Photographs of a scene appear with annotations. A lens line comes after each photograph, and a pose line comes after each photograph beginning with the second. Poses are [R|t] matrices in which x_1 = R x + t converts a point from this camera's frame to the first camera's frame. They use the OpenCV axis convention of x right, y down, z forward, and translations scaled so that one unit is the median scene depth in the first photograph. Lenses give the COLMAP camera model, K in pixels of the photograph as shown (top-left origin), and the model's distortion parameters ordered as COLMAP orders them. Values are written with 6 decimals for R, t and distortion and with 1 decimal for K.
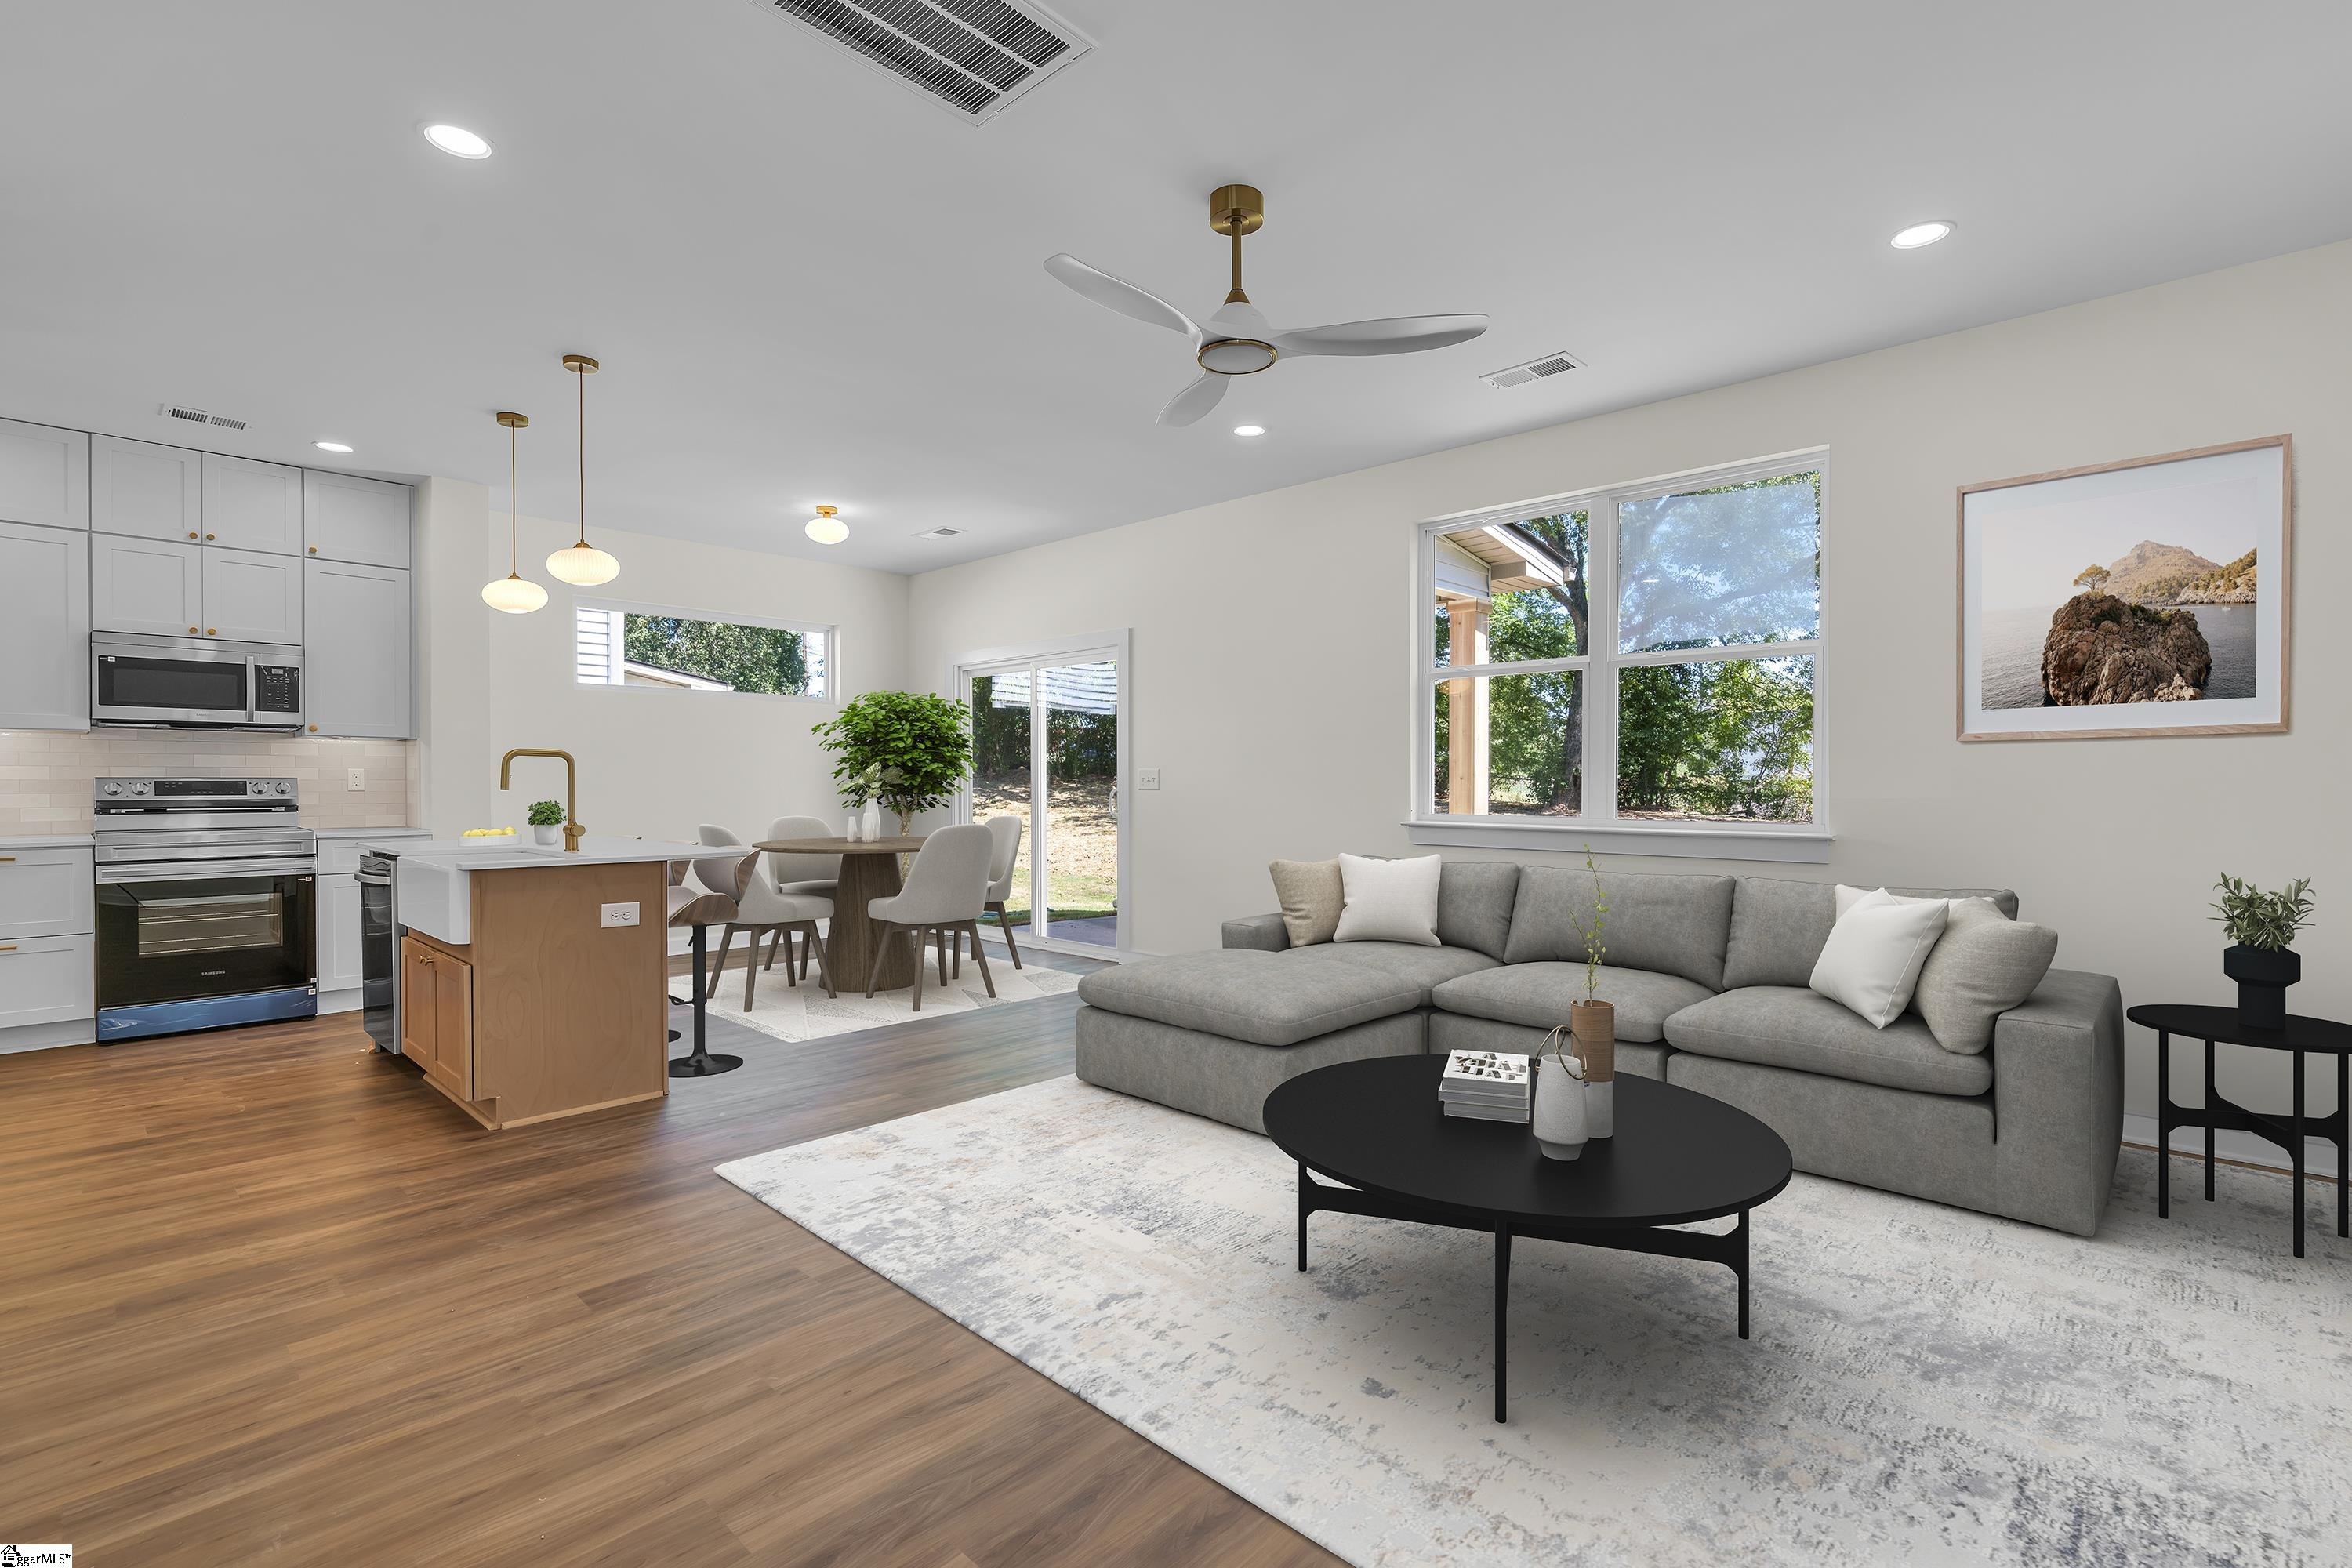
lens RADIAL K [[1054.5, 0, 1165.9], [0, 1054.5, 786.9], [0, 0, 1]] dist [-0.002091, -0.000317]
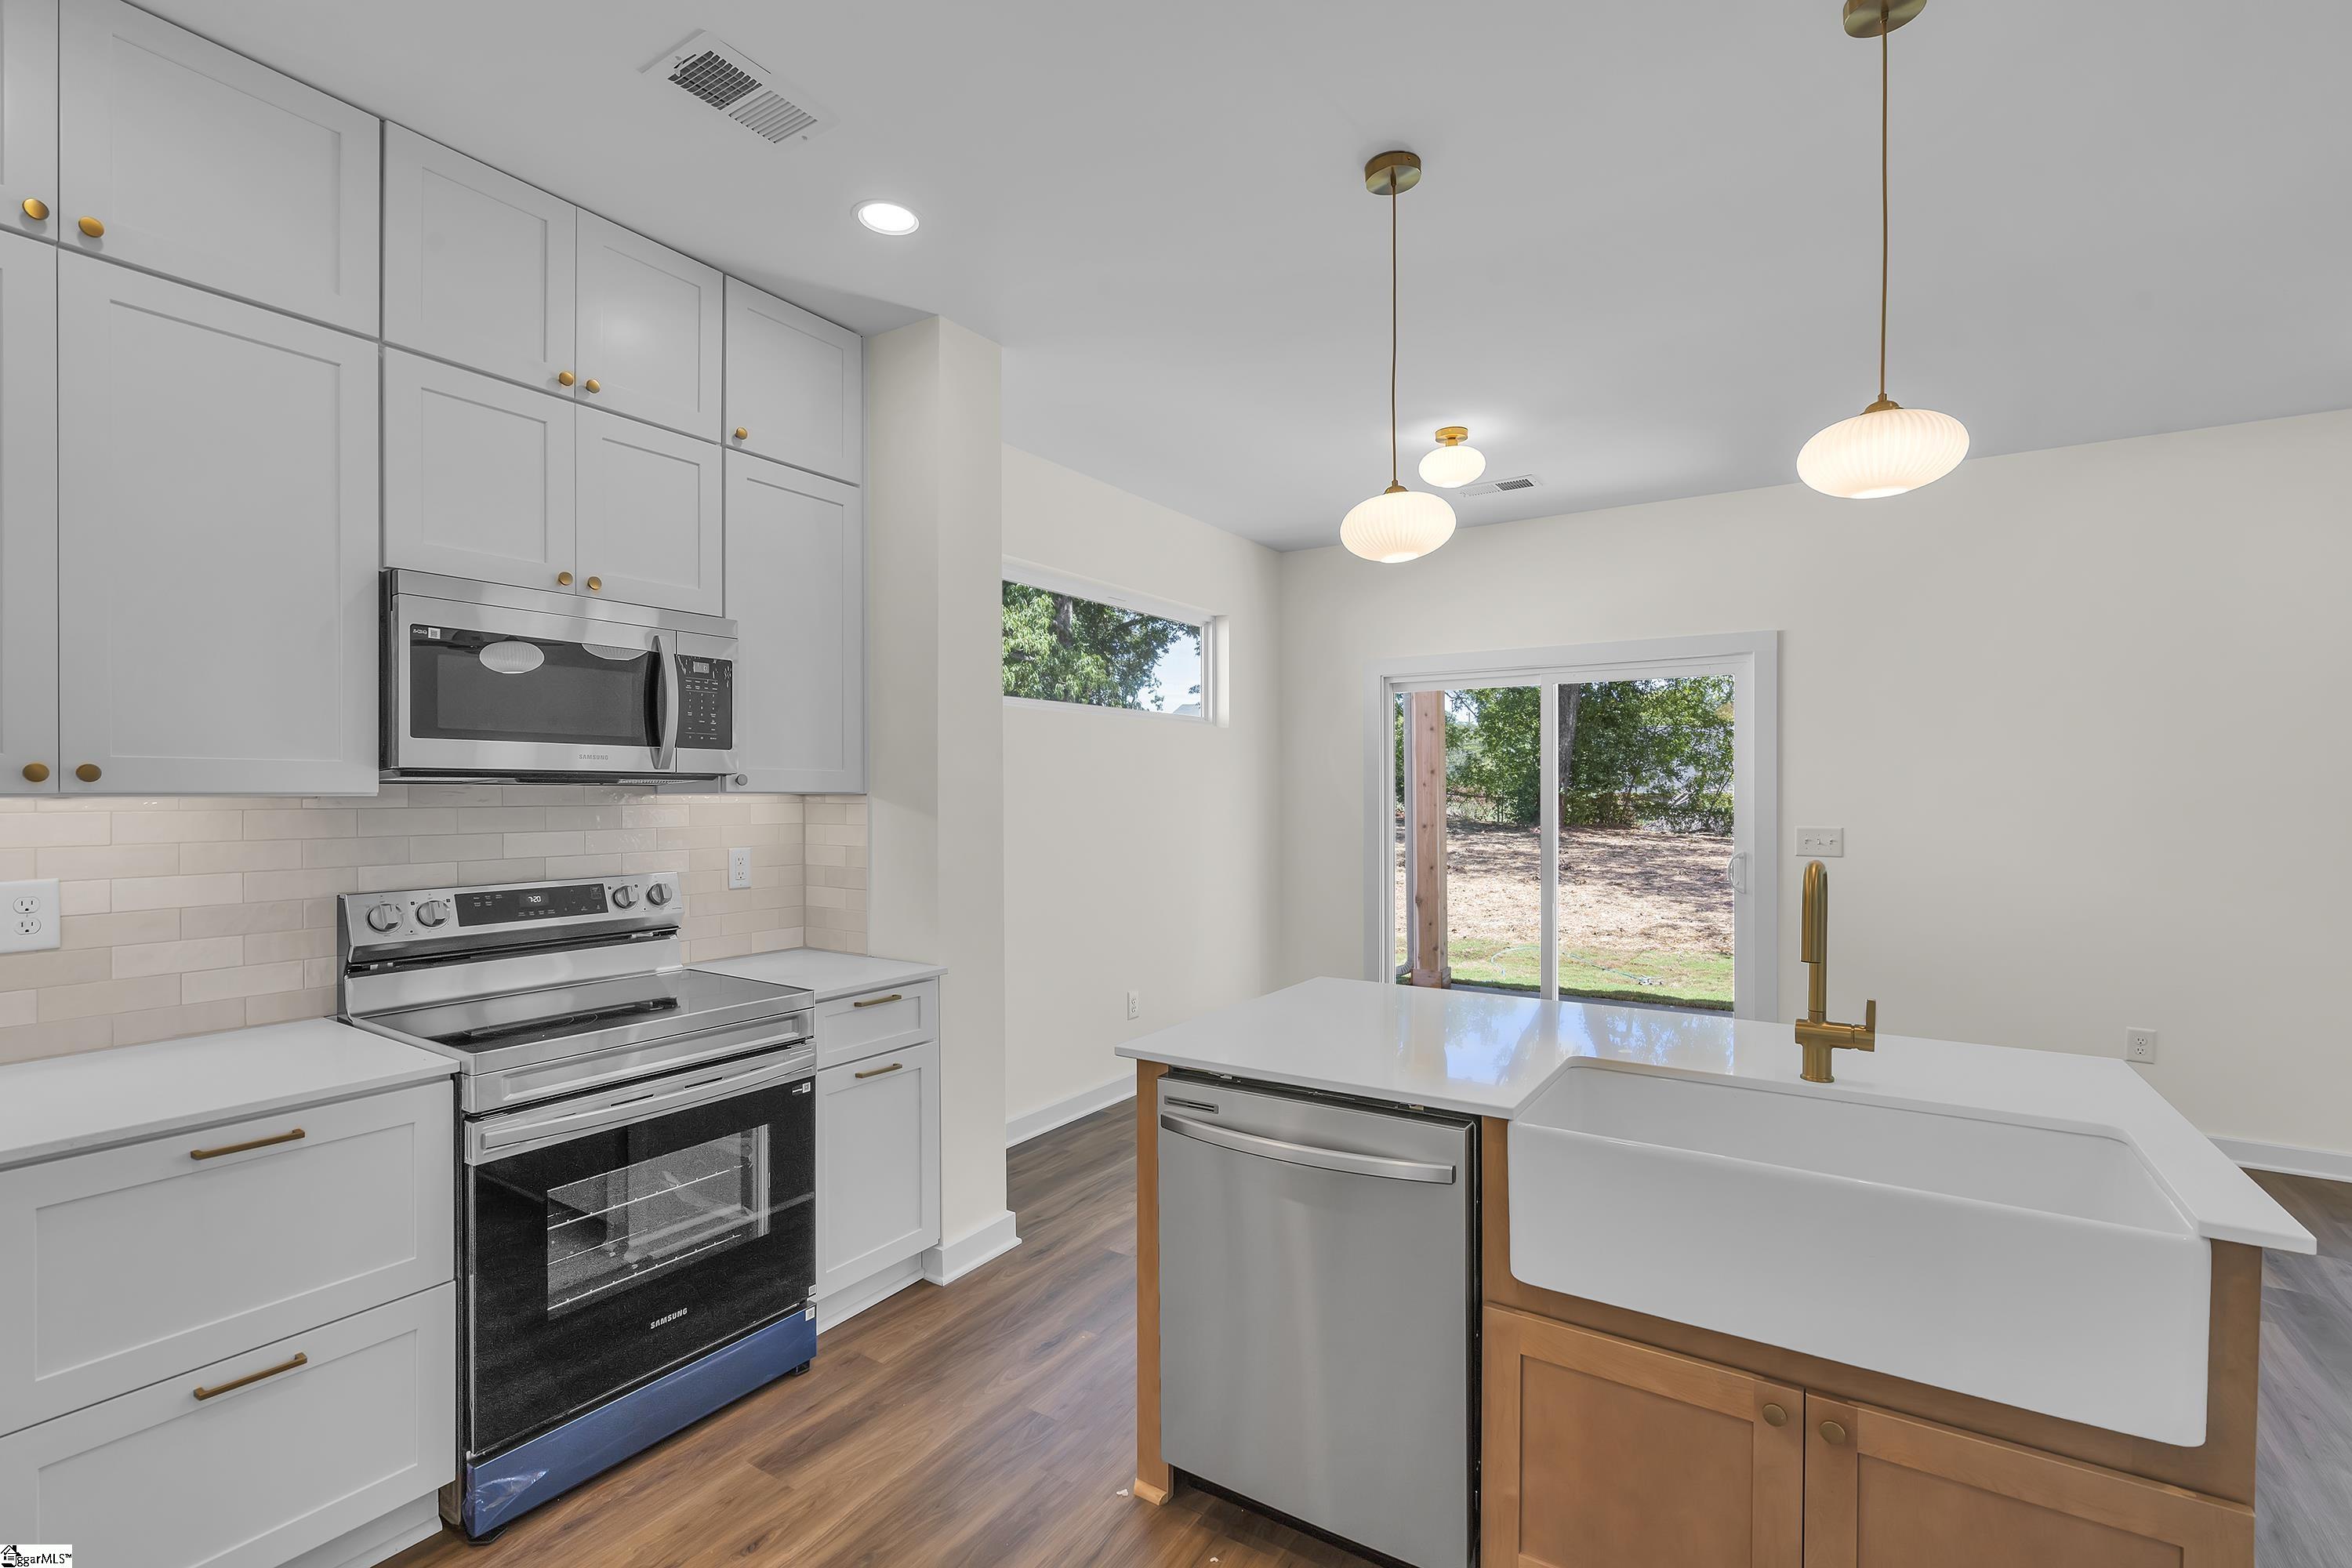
lens RADIAL K [[1054.5, 0, 1165.9], [0, 1054.5, 786.9], [0, 0, 1]] dist [-0.002091, -0.000317]
pose [[0.983733, -0.000627, 0.179638, -0.735341], [0.002064, 0.999967, -0.007814, -0.049803], [-0.179628, 0.008057, 0.983702, 0.479428]]
